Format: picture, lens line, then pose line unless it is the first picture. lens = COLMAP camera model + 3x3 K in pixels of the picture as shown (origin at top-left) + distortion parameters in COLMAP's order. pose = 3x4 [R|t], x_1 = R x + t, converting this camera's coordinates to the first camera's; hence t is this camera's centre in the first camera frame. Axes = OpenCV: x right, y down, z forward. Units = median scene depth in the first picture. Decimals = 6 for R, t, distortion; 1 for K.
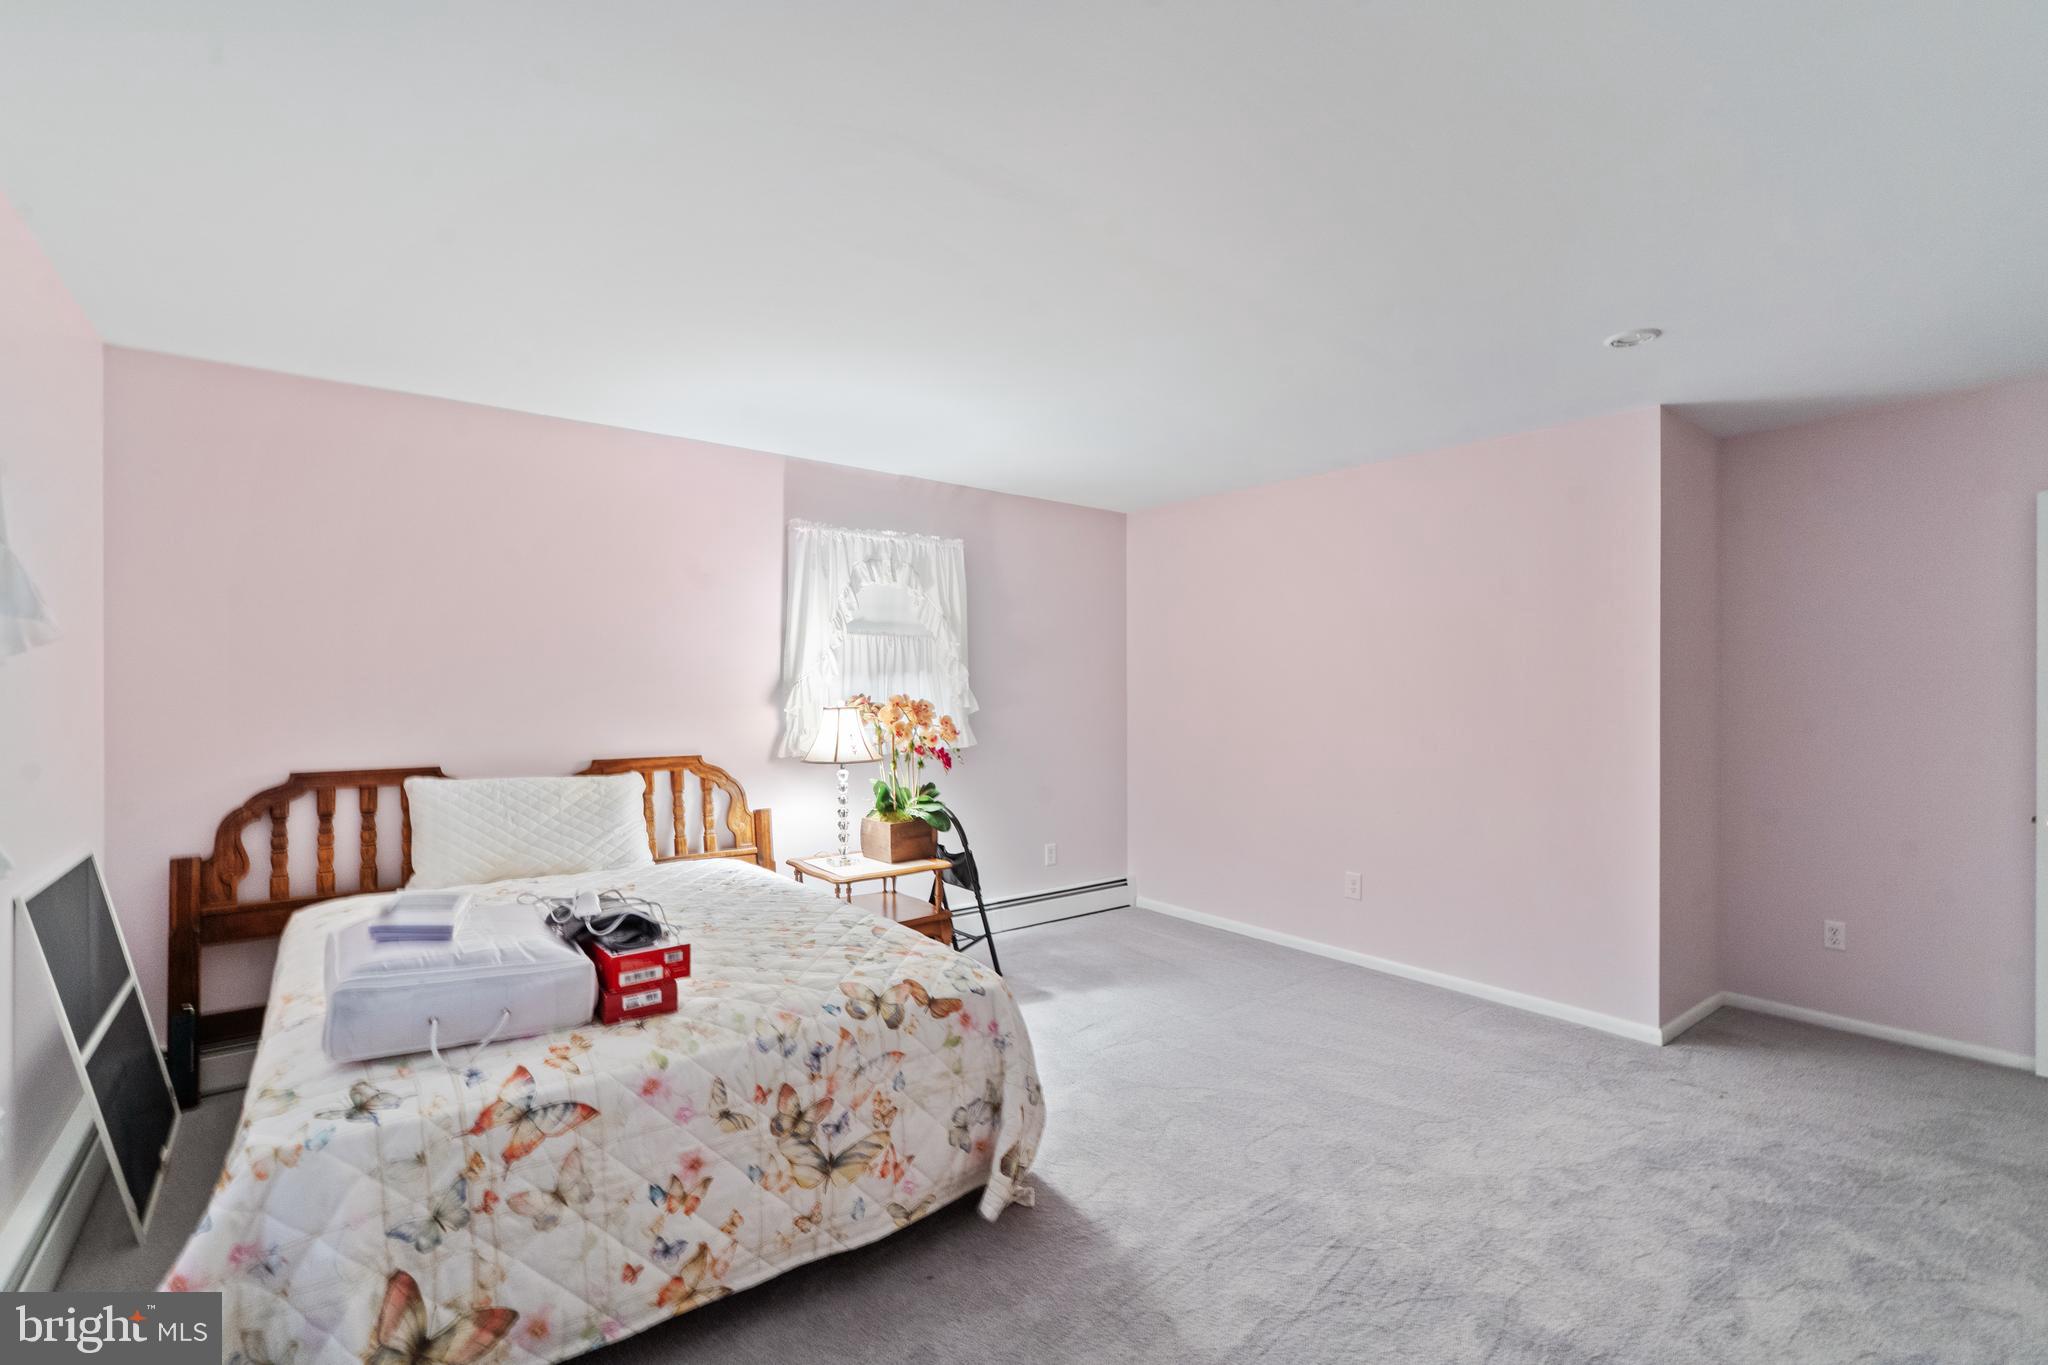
lens RADIAL K [[914.3, 0, 1016.5], [0, 914.3, 690.8], [0, 0, 1]] dist [-0.012236, 0.001890]
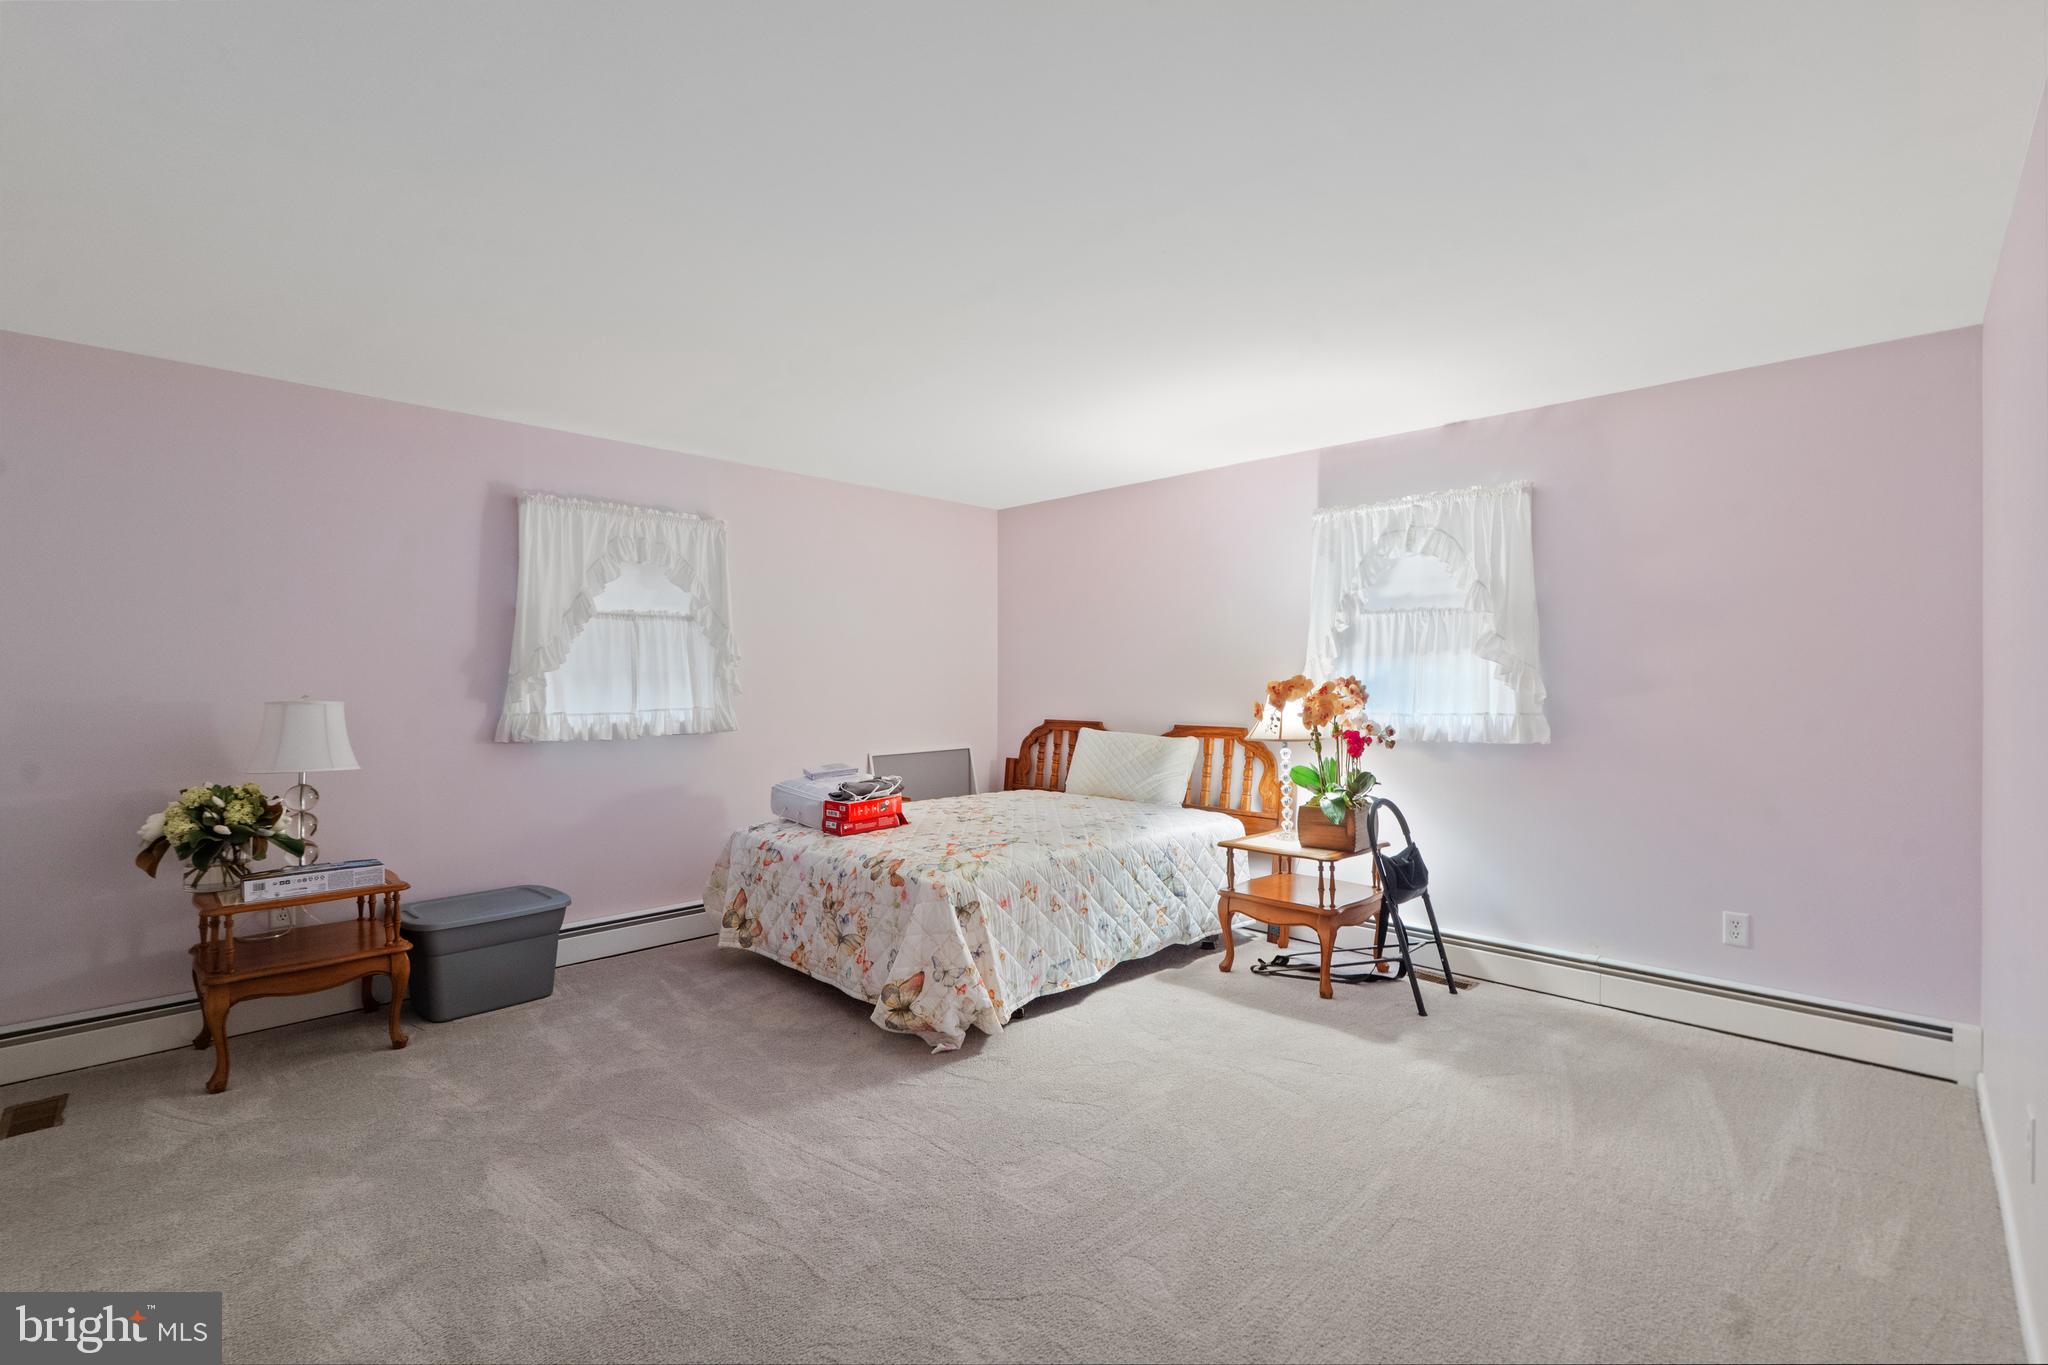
lens RADIAL K [[914.3, 0, 1012.9], [0, 914.3, 679.3], [0, 0, 1]] dist [-0.012236, 0.001890]
pose [[0.115550, -0.002364, -0.993299, 1.592025], [0.000716, 0.999997, -0.002297, 0.019763], [0.993301, -0.000446, 0.115551, 1.122928]]
